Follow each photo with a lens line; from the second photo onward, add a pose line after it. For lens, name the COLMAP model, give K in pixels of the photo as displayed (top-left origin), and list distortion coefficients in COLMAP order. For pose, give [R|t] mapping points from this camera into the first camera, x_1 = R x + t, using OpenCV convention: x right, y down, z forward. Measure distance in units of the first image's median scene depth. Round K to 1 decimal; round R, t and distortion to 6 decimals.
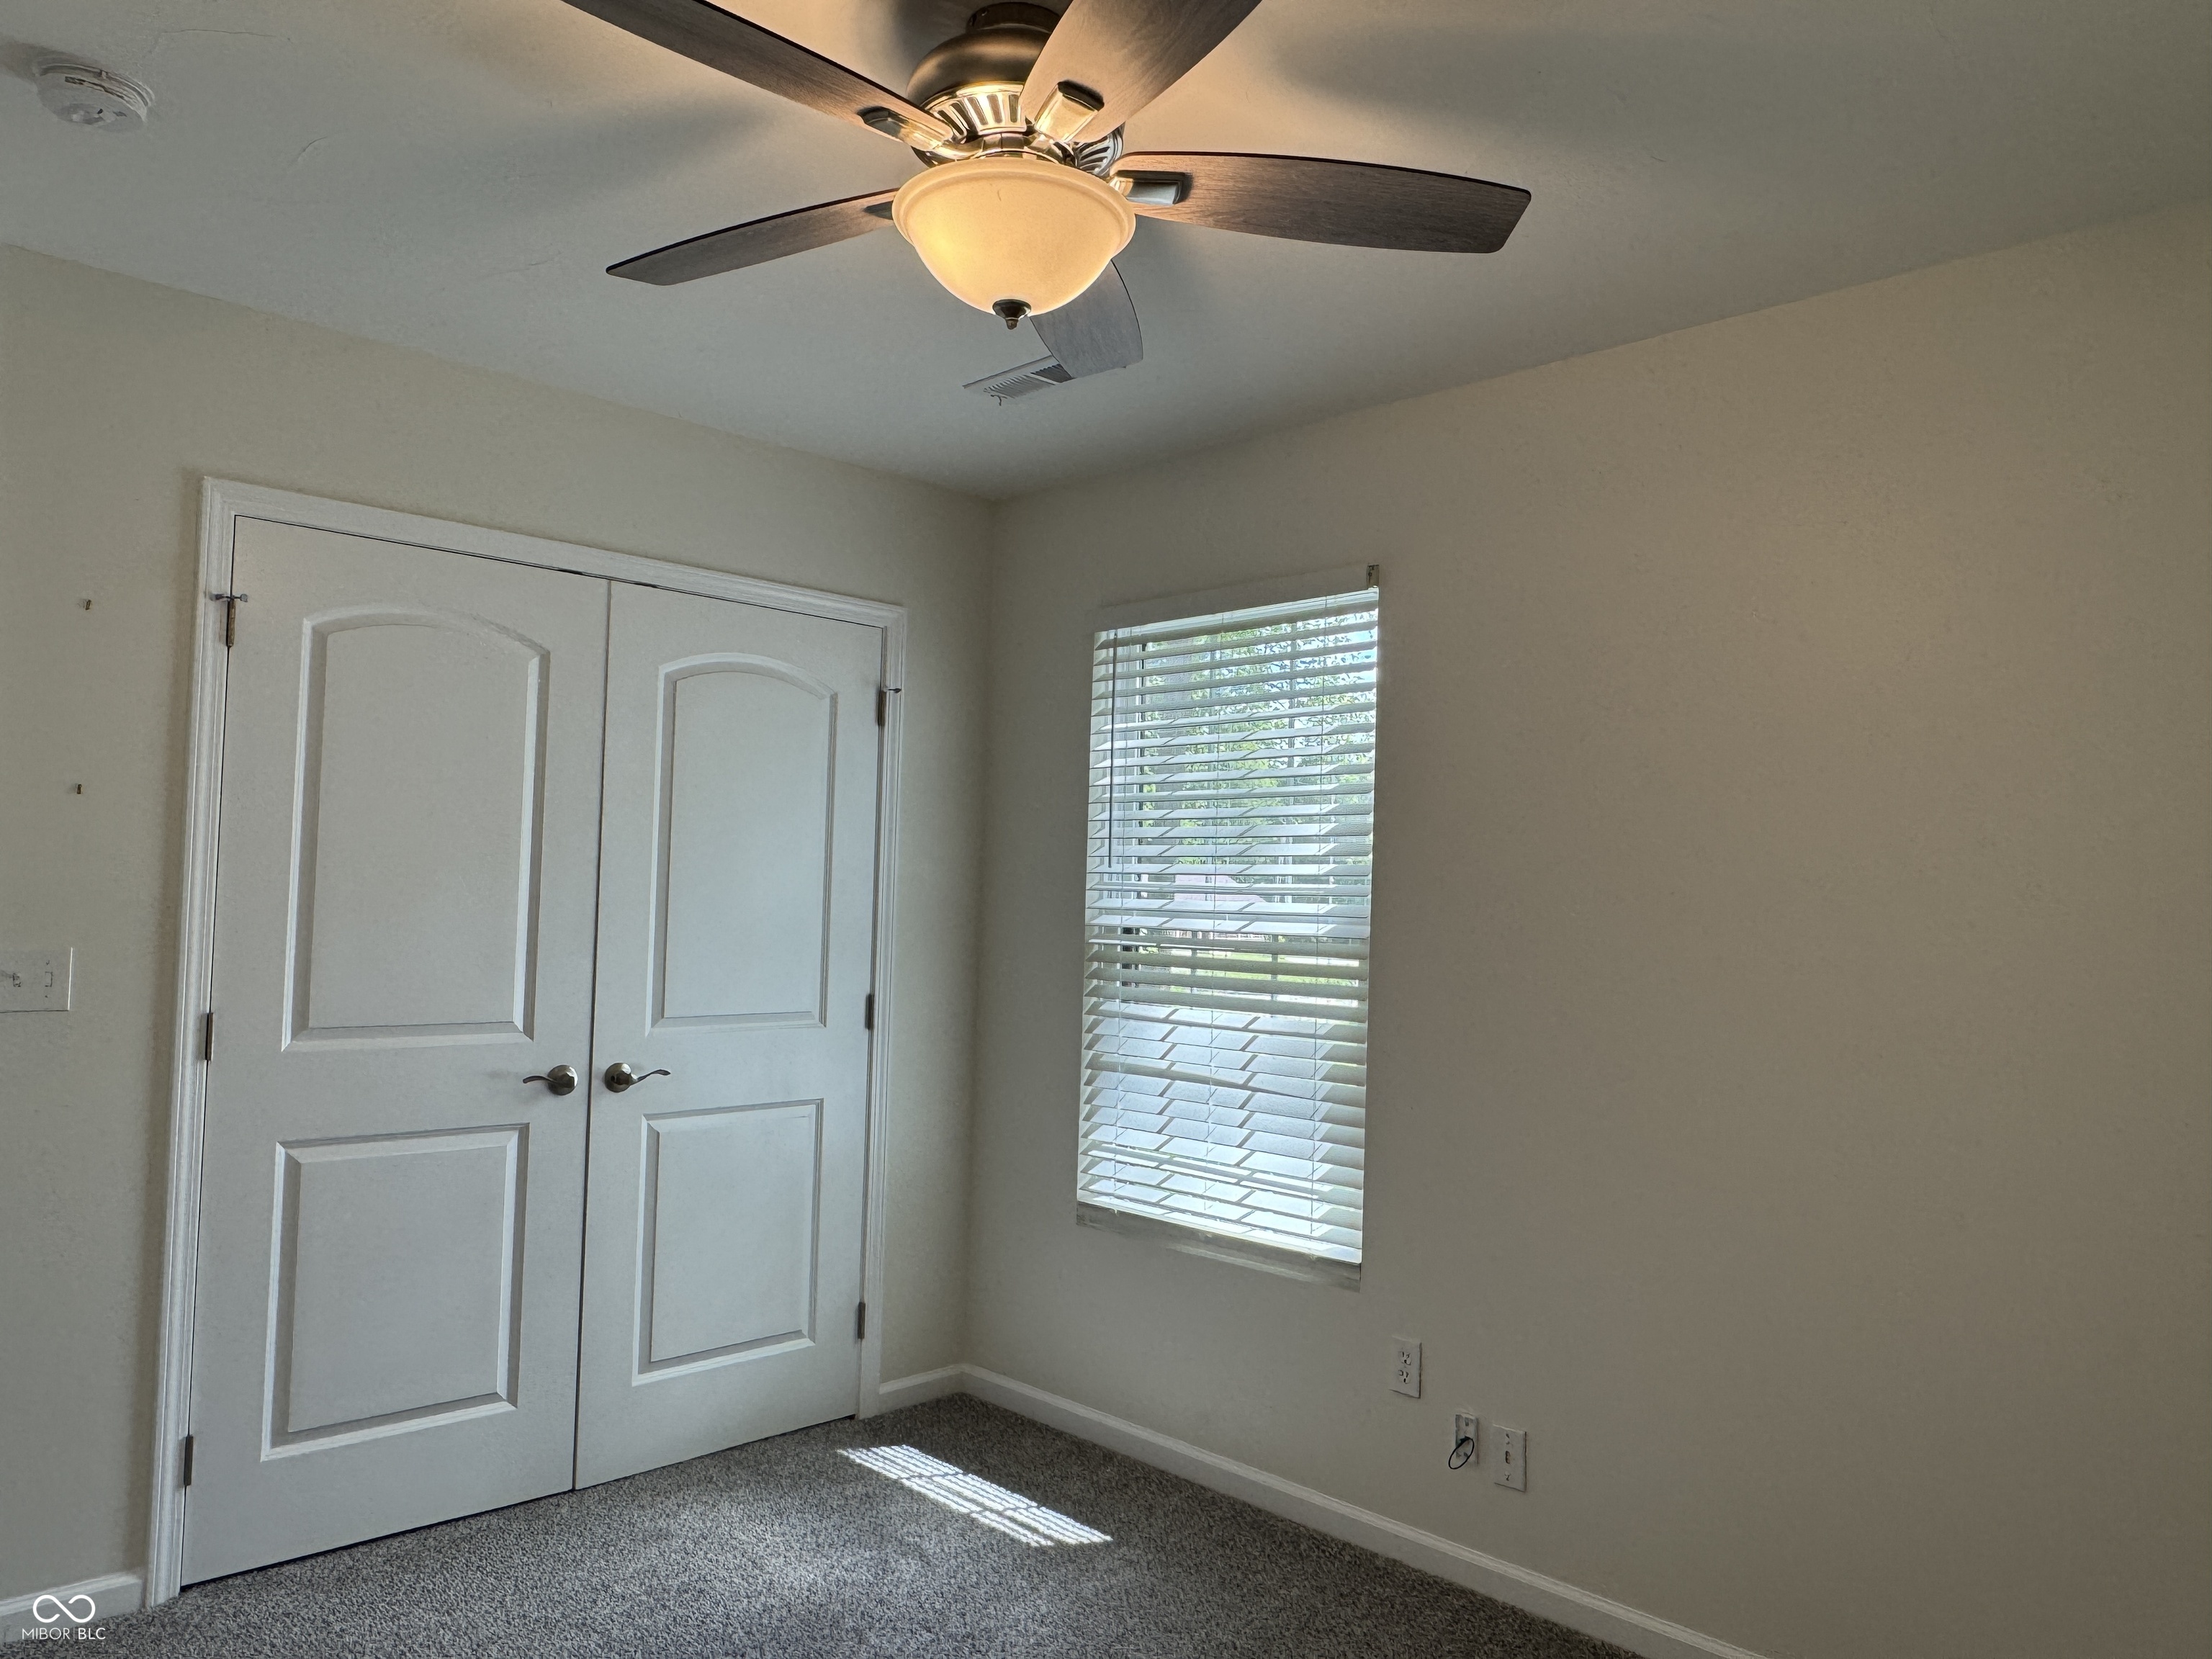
lens RADIAL K [[1538.4, 0, 1109.7], [0, 1538.4, 839.3], [0, 0, 1]] dist [-0.000853, 0.006947]
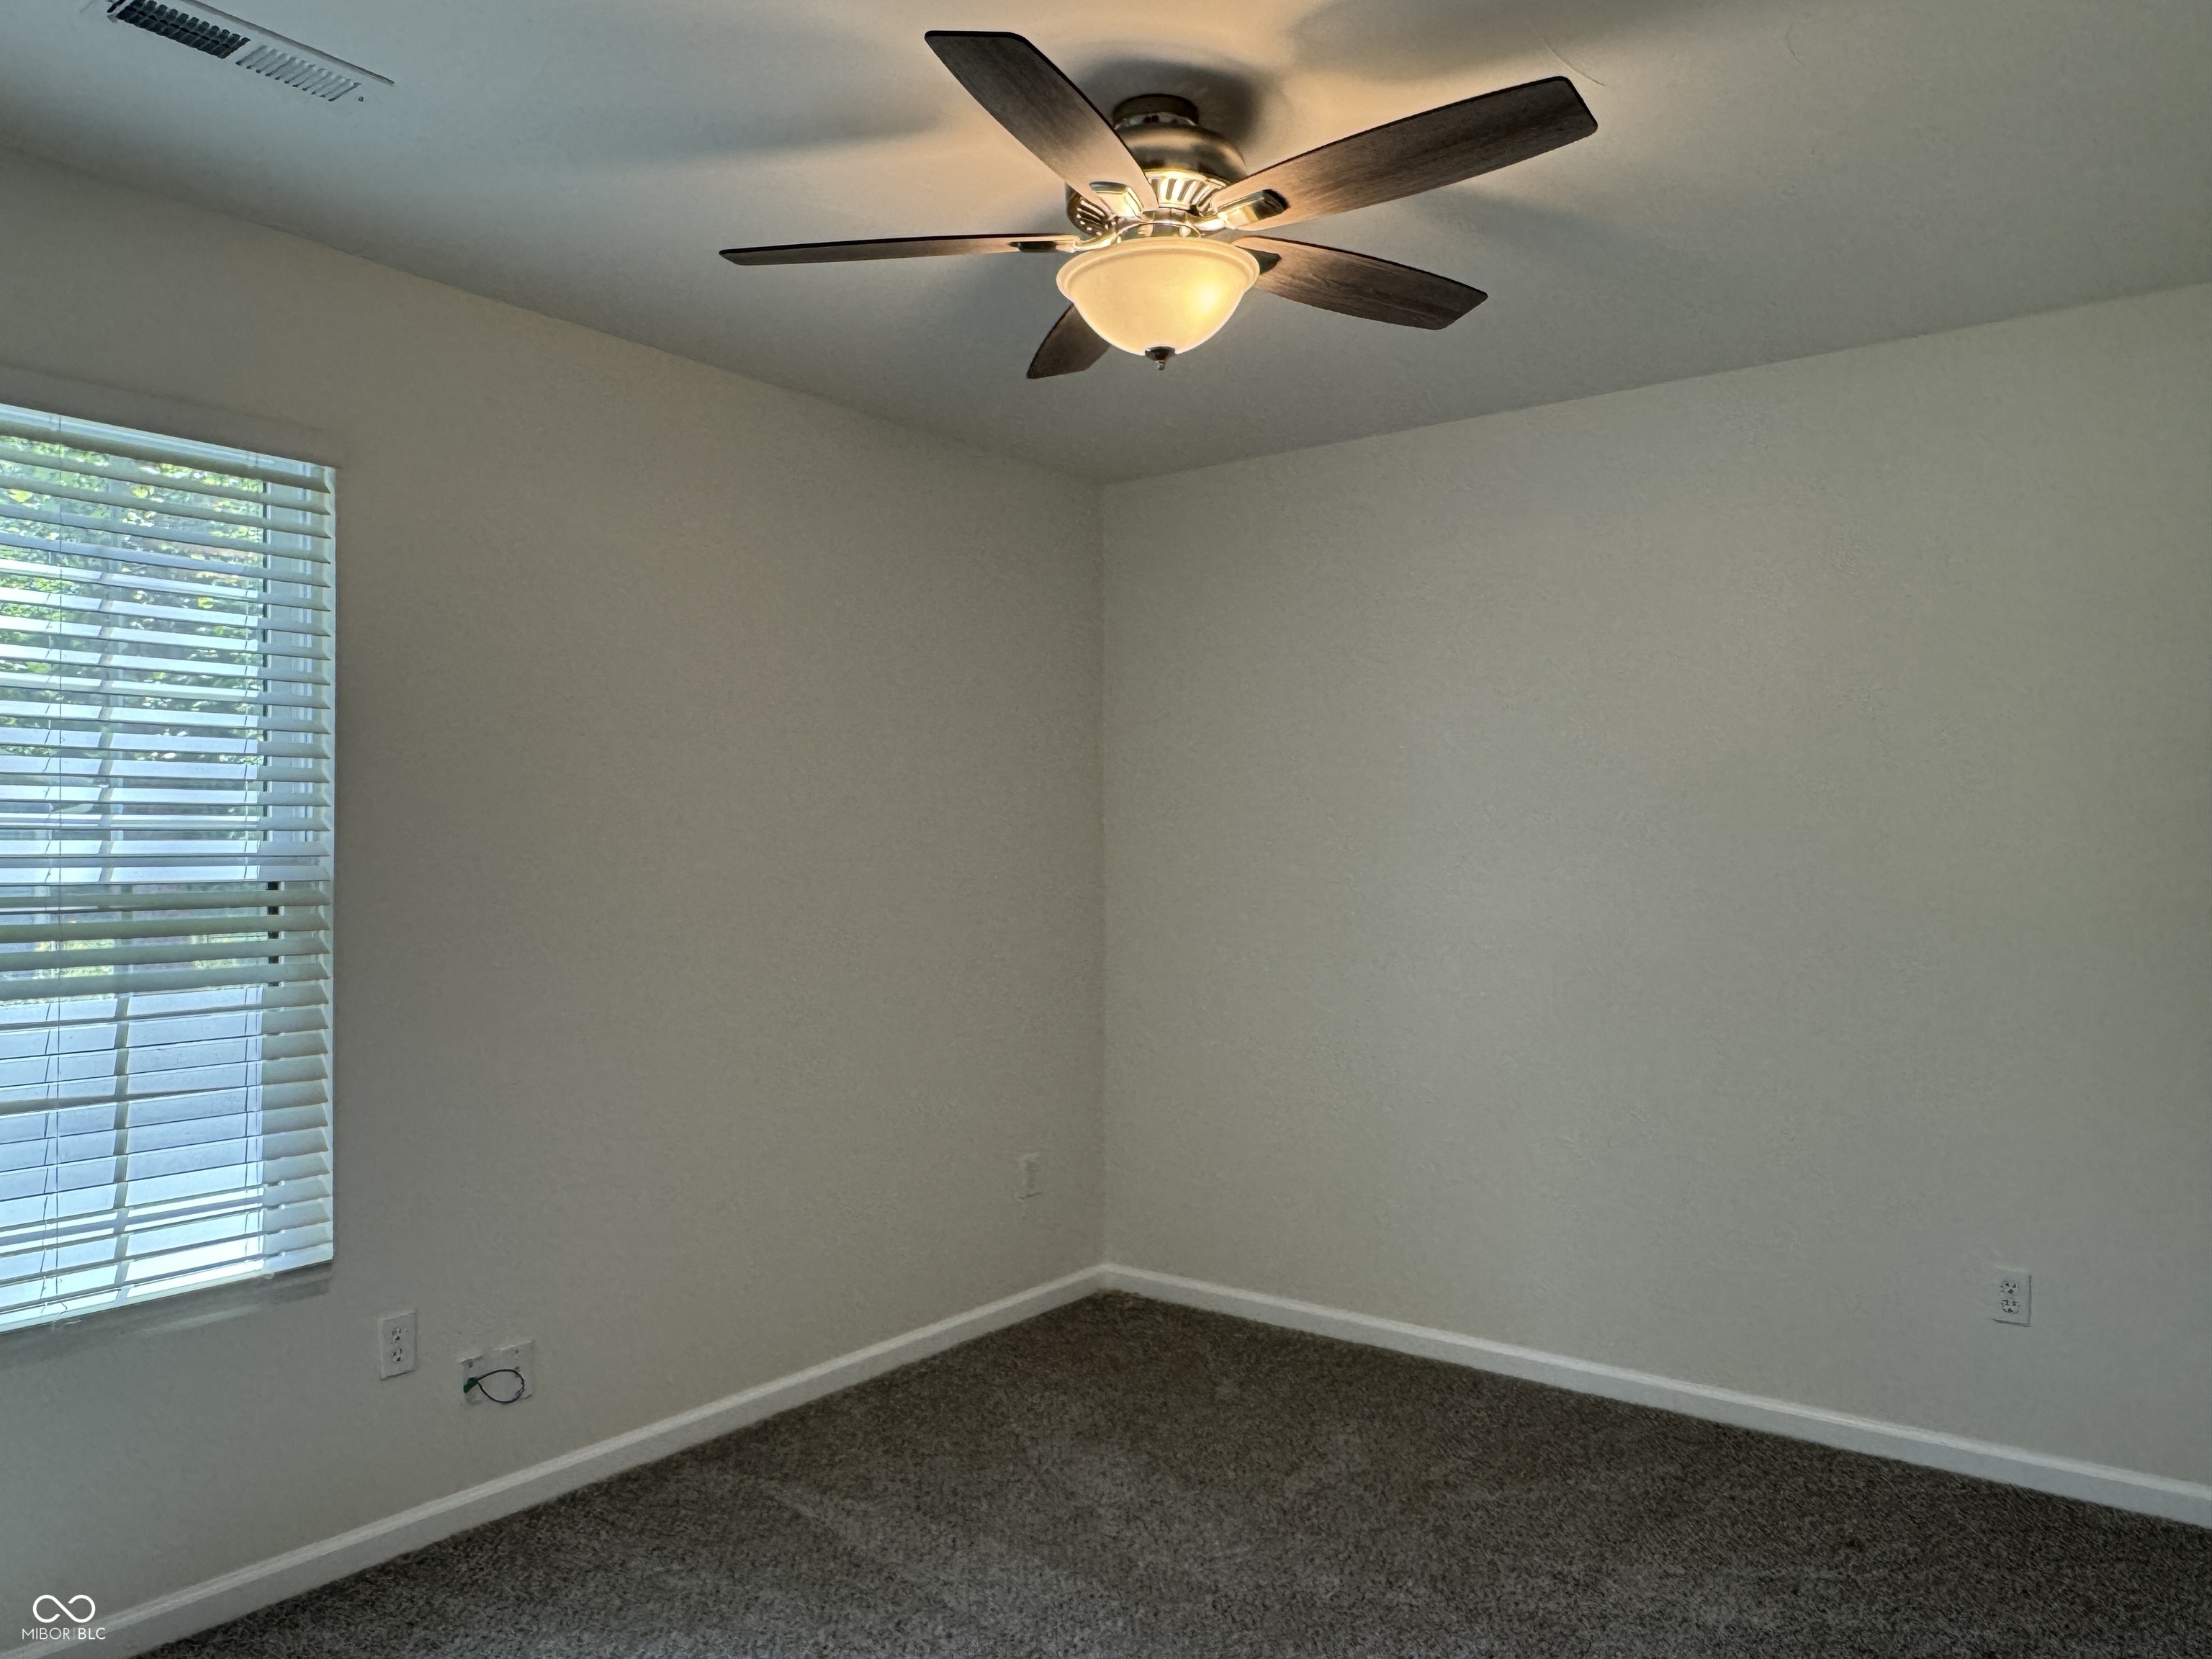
lens RADIAL K [[1538.4, 0, 1109.7], [0, 1538.4, 839.3], [0, 0, 1]] dist [-0.000853, 0.006947]
pose [[-0.139272, -0.022048, 0.990009, -1.634603], [-0.046267, 0.998805, 0.015735, 0.018015], [-0.989173, -0.043613, -0.140126, 1.543247]]
